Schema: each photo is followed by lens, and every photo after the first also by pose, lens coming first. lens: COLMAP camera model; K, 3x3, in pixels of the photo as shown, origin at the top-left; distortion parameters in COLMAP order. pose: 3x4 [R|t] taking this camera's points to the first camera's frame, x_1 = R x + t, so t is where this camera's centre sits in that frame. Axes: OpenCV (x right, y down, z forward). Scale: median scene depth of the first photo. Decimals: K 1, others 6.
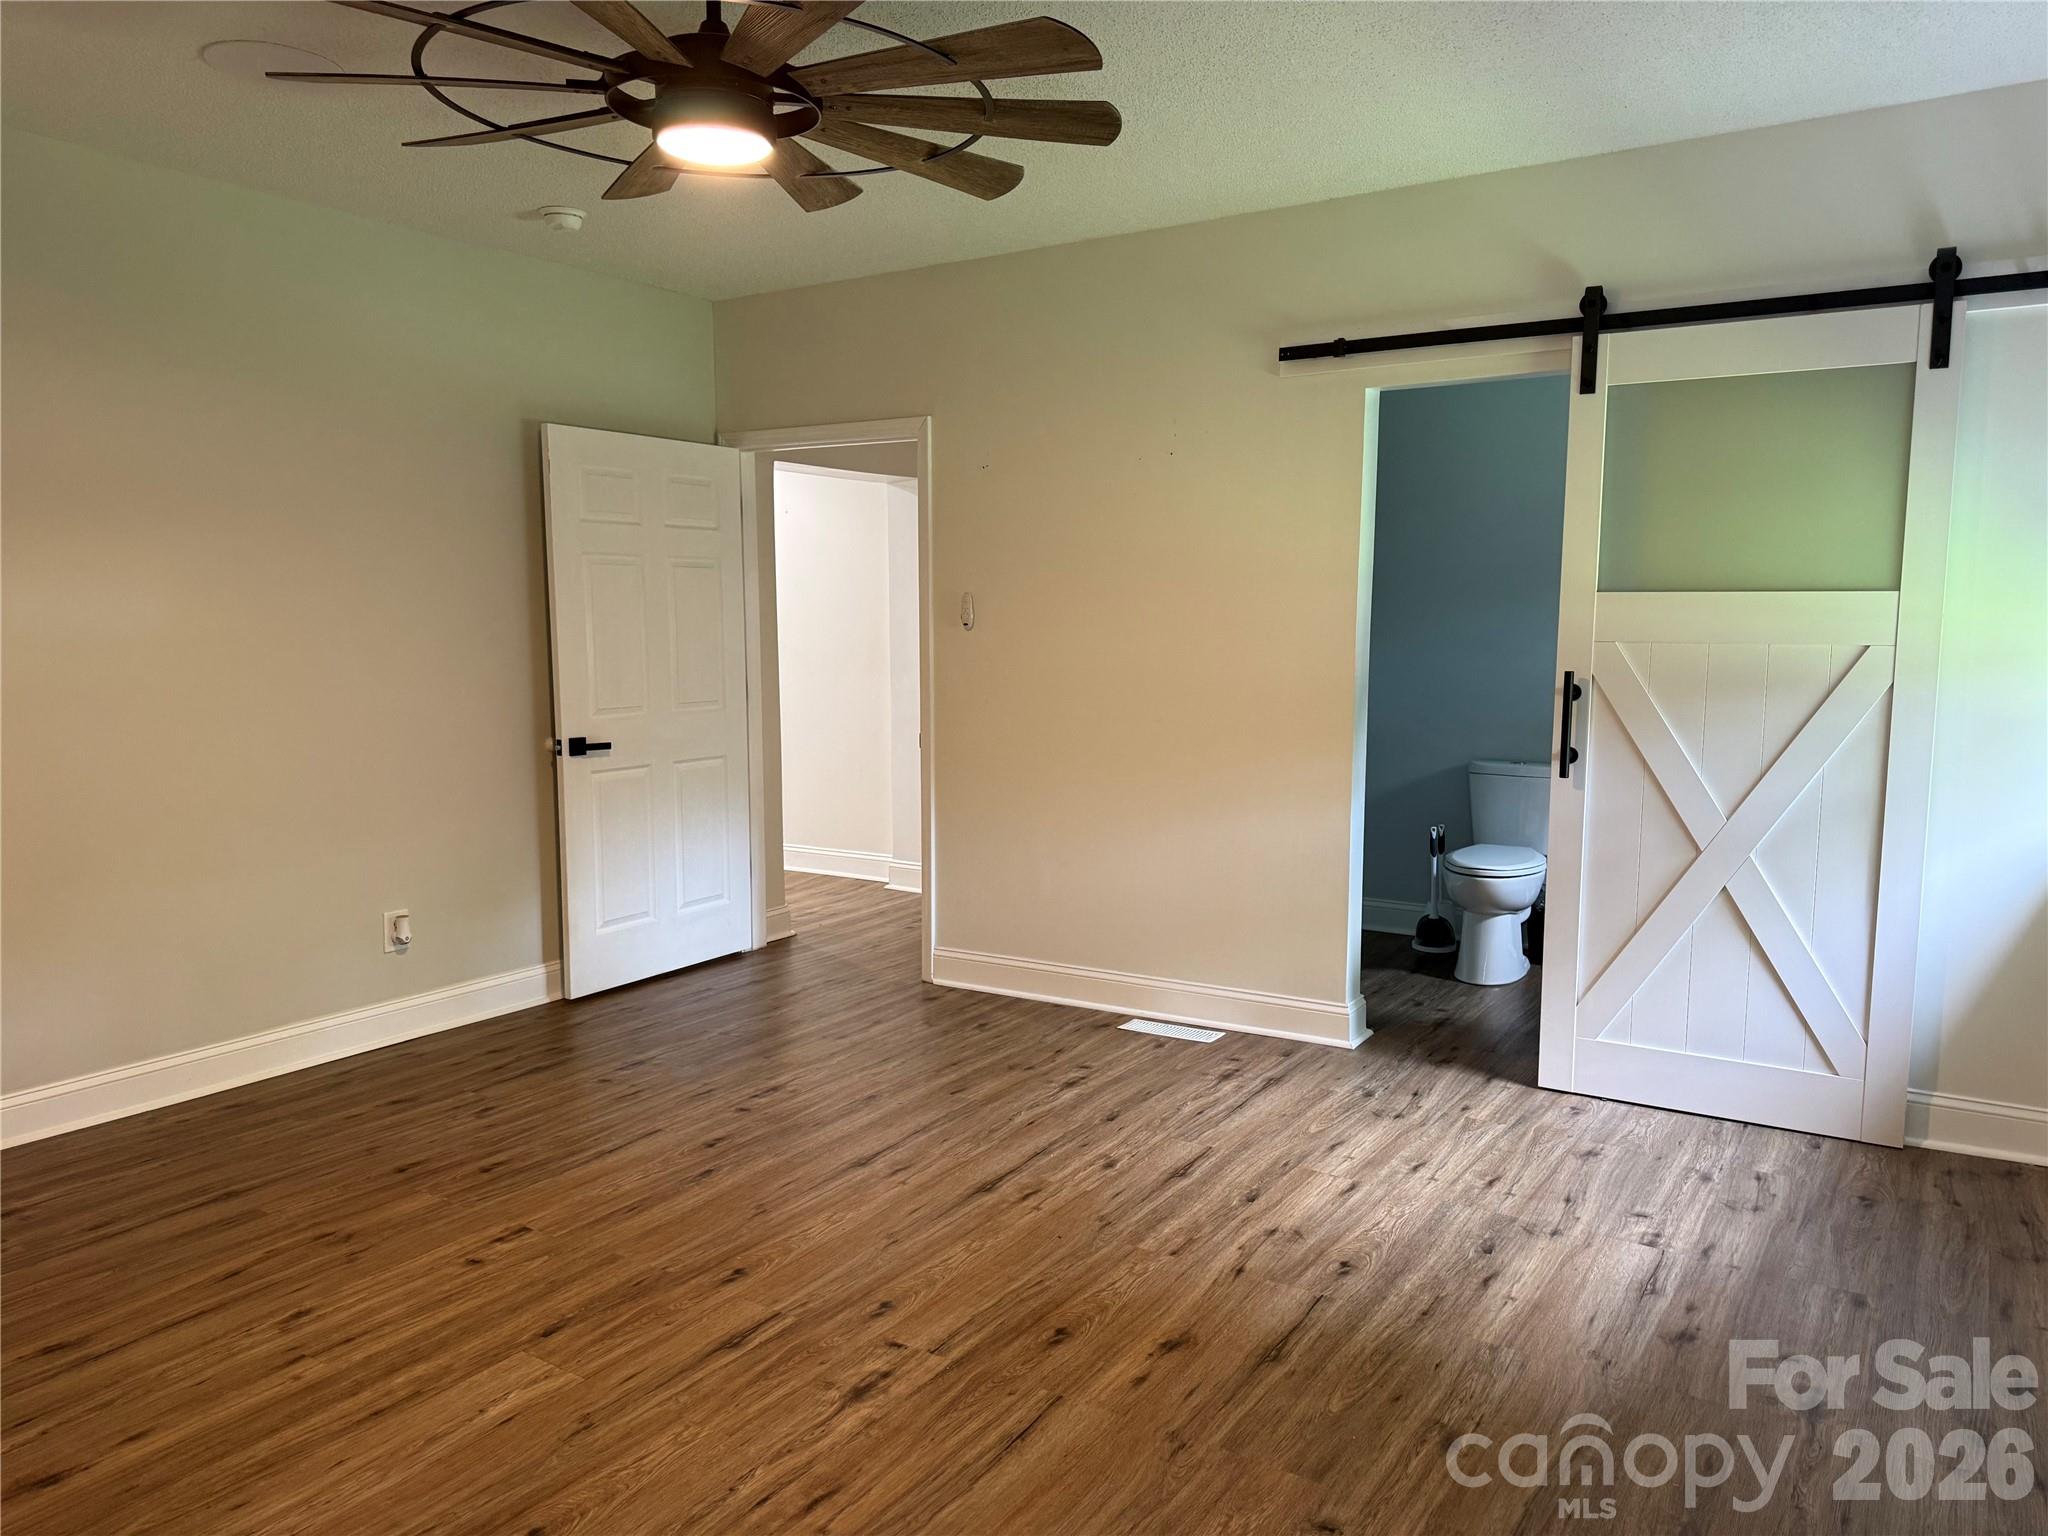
lens RADIAL K [[1445.8, 0, 1020.9], [0, 1445.8, 775.1], [0, 0, 1]] dist [-0.005105, -0.022268]
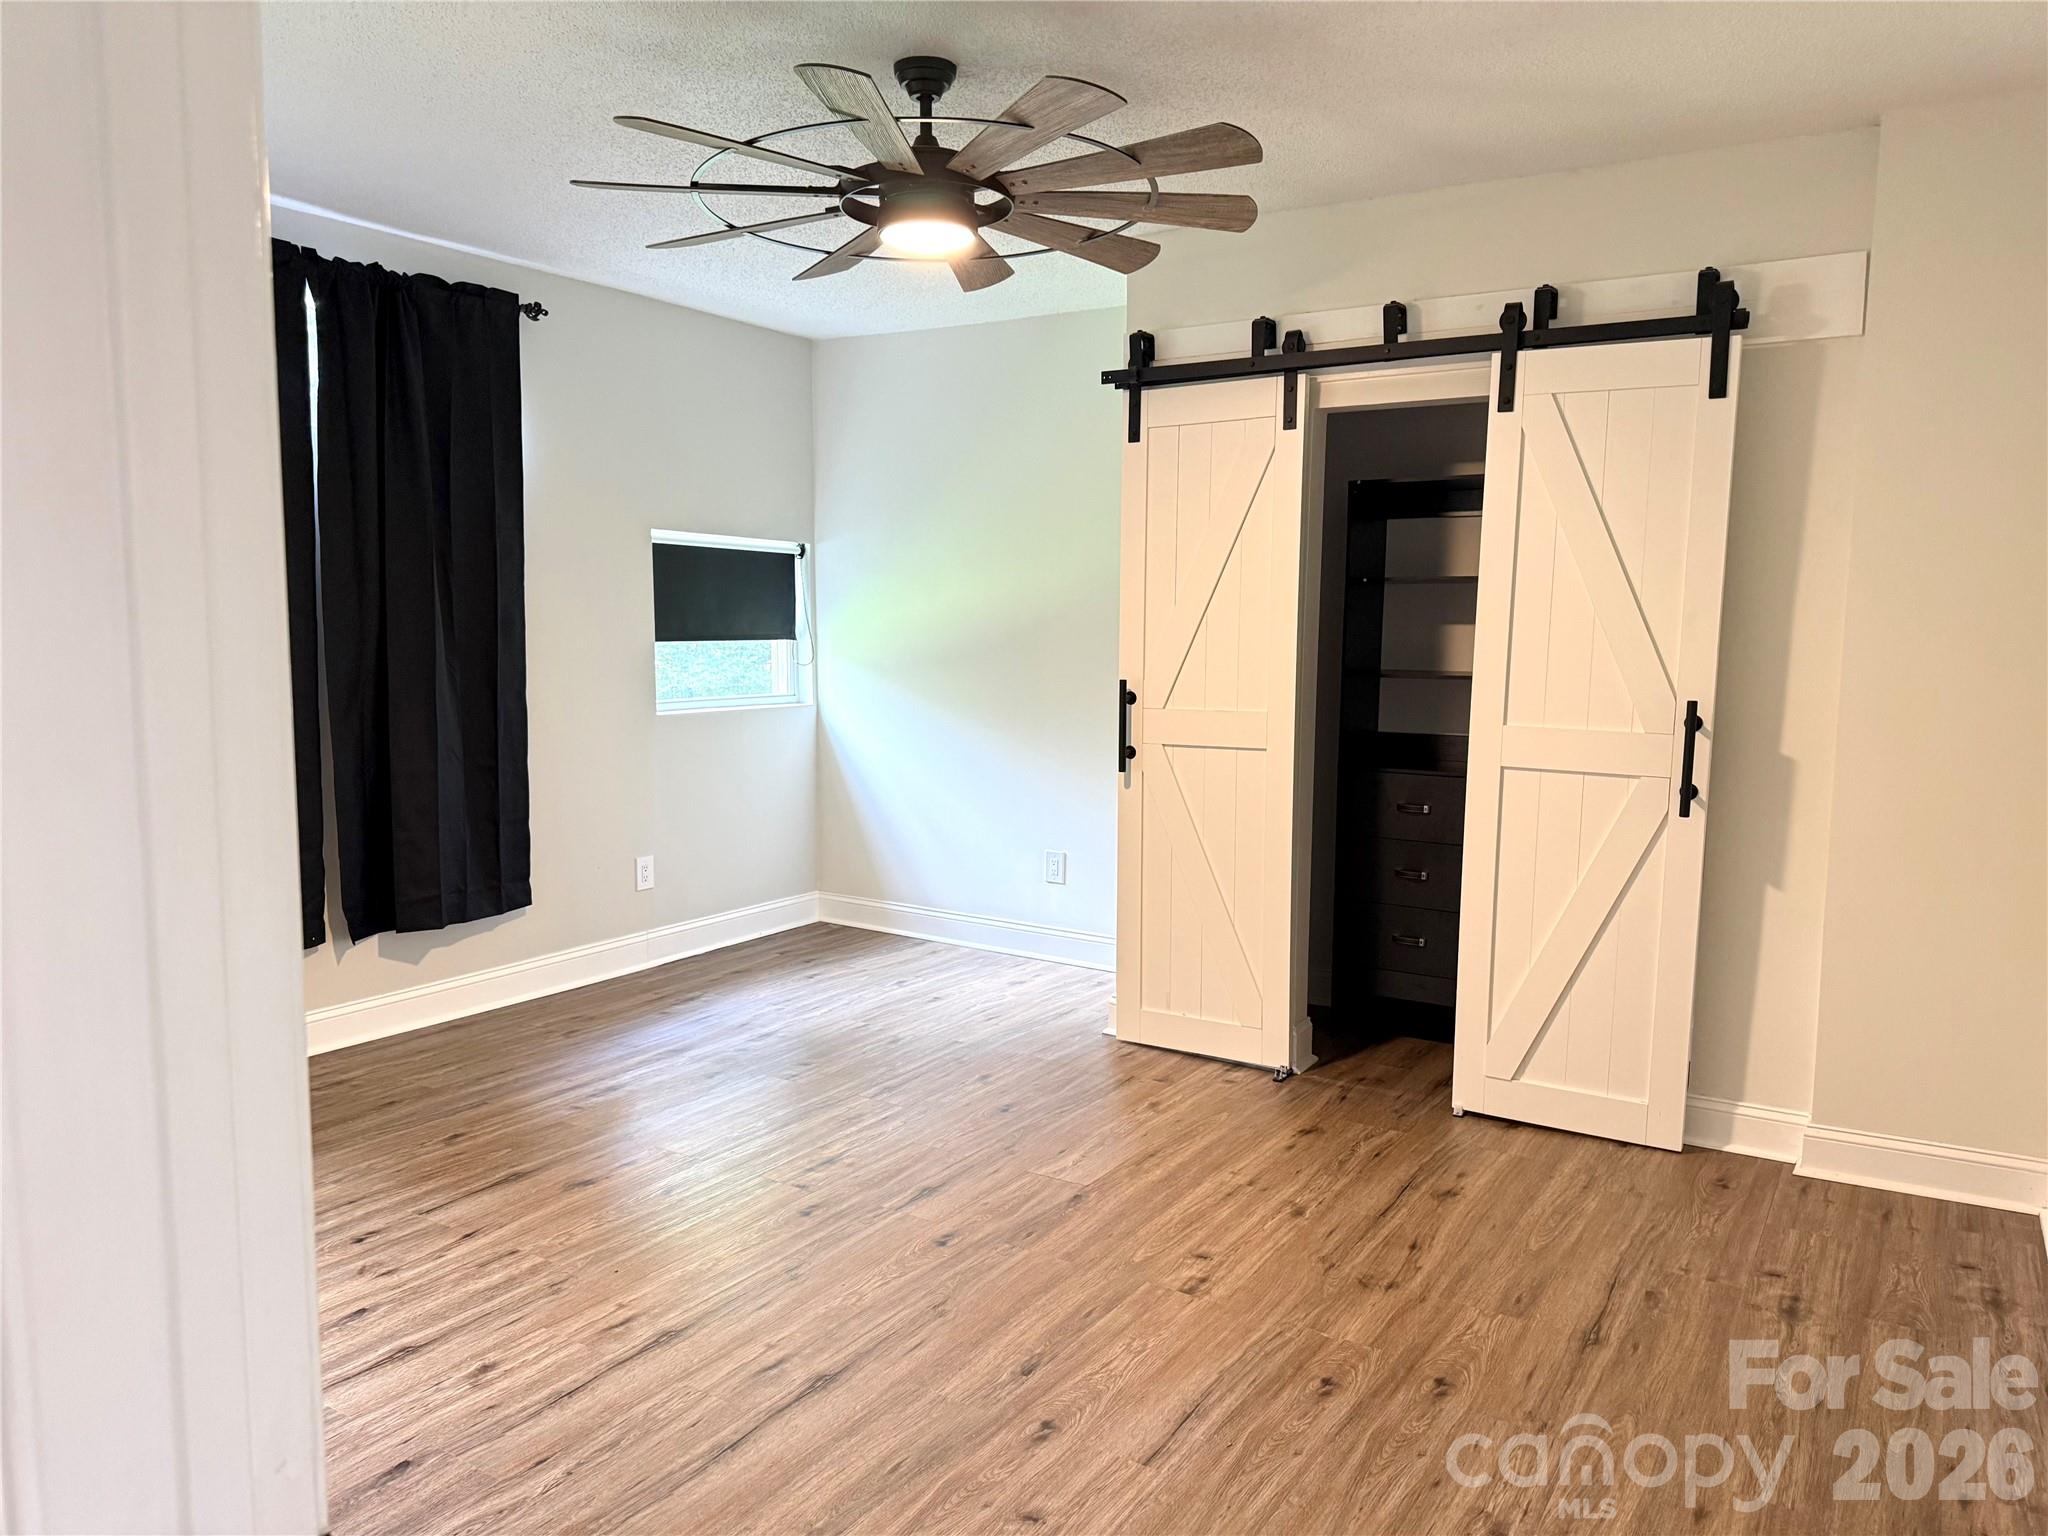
lens RADIAL K [[1439.3, 0, 1028.1], [0, 1439.3, 774.0], [0, 0, 1]] dist [-0.001820, -0.025247]
pose [[-0.999678, -0.014968, -0.020484, -0.221363], [-0.019227, 0.973752, 0.226799, -0.221834], [0.016552, 0.227120, -0.973726, 1.861396]]
